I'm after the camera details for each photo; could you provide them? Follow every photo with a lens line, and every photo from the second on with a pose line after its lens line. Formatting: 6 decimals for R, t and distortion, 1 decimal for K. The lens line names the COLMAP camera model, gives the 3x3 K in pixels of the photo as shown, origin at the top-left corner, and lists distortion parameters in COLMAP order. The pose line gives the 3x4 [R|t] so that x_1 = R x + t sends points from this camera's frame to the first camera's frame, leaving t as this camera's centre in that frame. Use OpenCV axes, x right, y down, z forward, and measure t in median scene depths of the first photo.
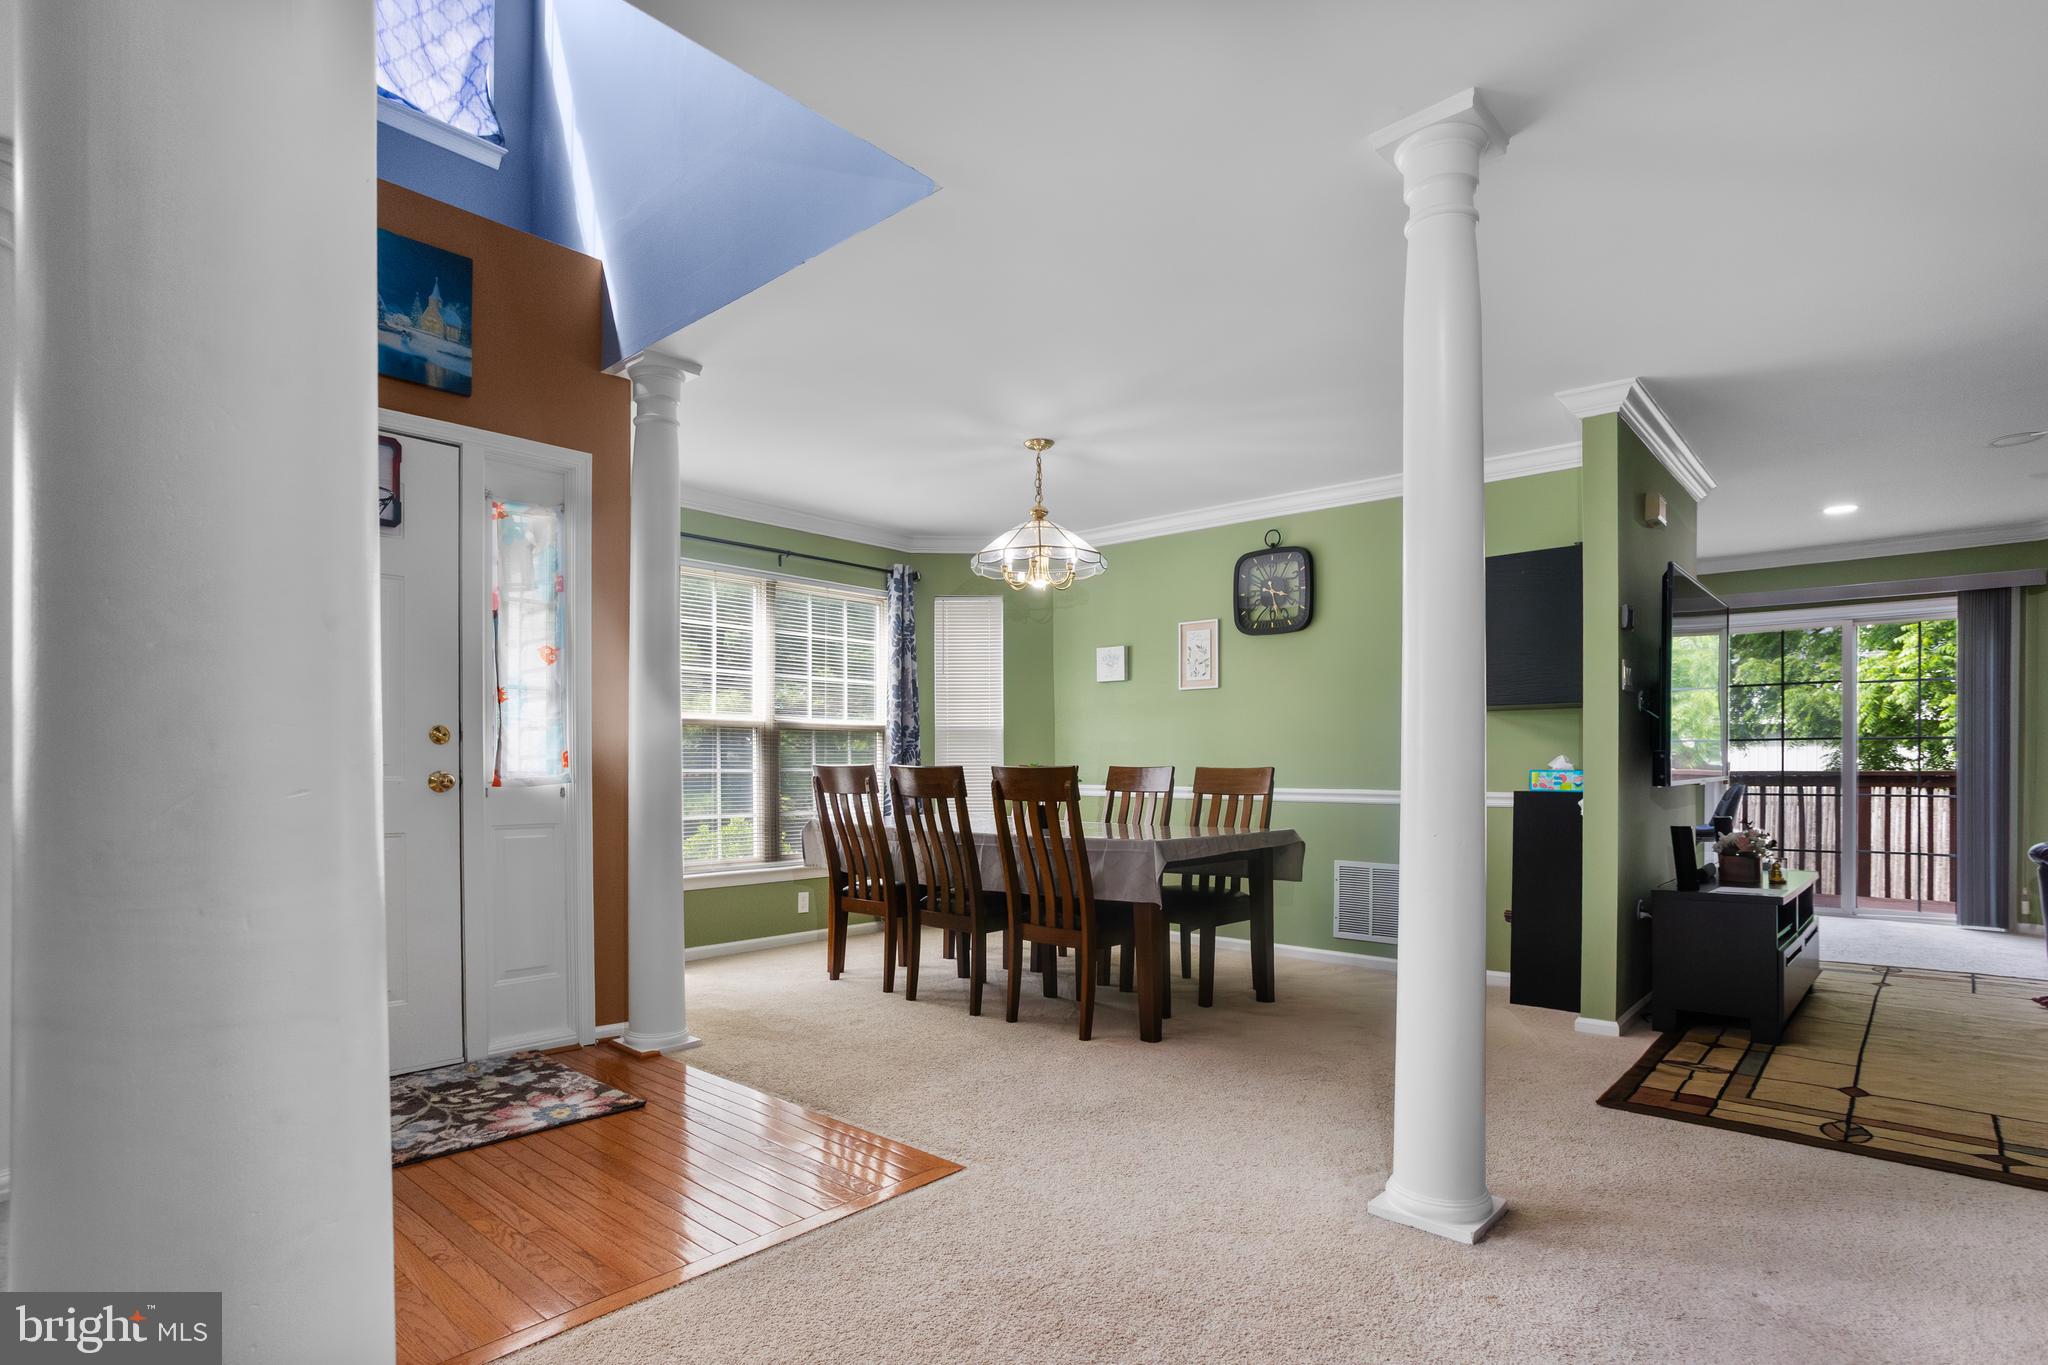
lens RADIAL K [[1112.1, 0, 1023.3], [0, 1112.1, 776.7], [0, 0, 1]] dist [-0.025743, 0.000749]
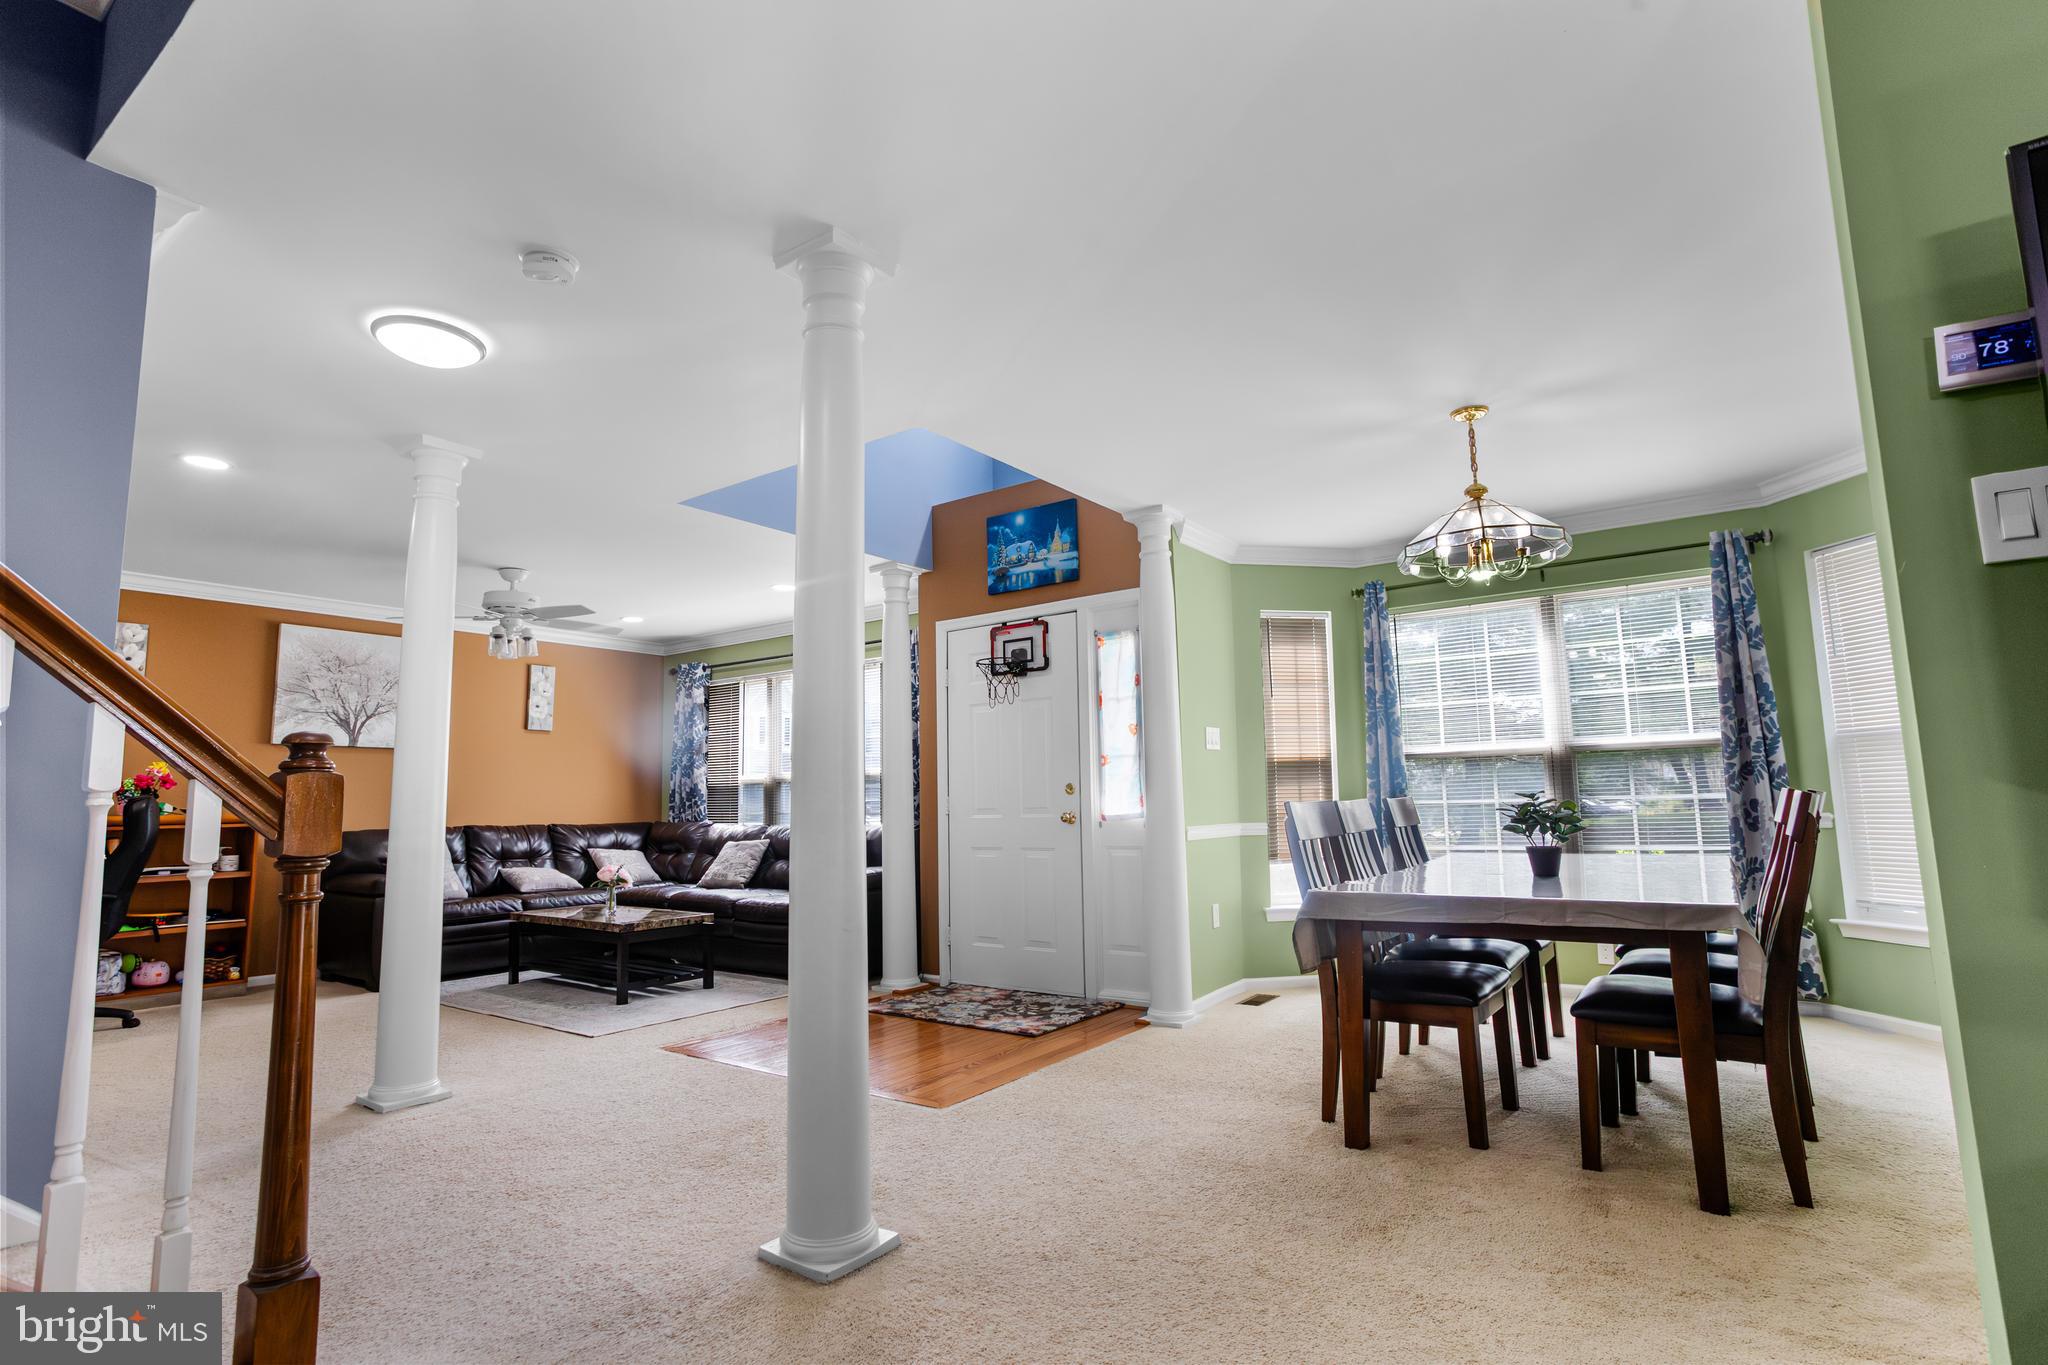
lens RADIAL K [[1007.9, 0, 1024.0], [0, 1007.9, 682.5], [0, 0, 1]] dist [-0.001775, -0.000058]
pose [[0.073233, -0.118997, -0.990190, 0.716413], [0.017472, 0.992857, -0.118026, -0.014170], [0.997162, -0.008657, 0.074789, 0.606369]]
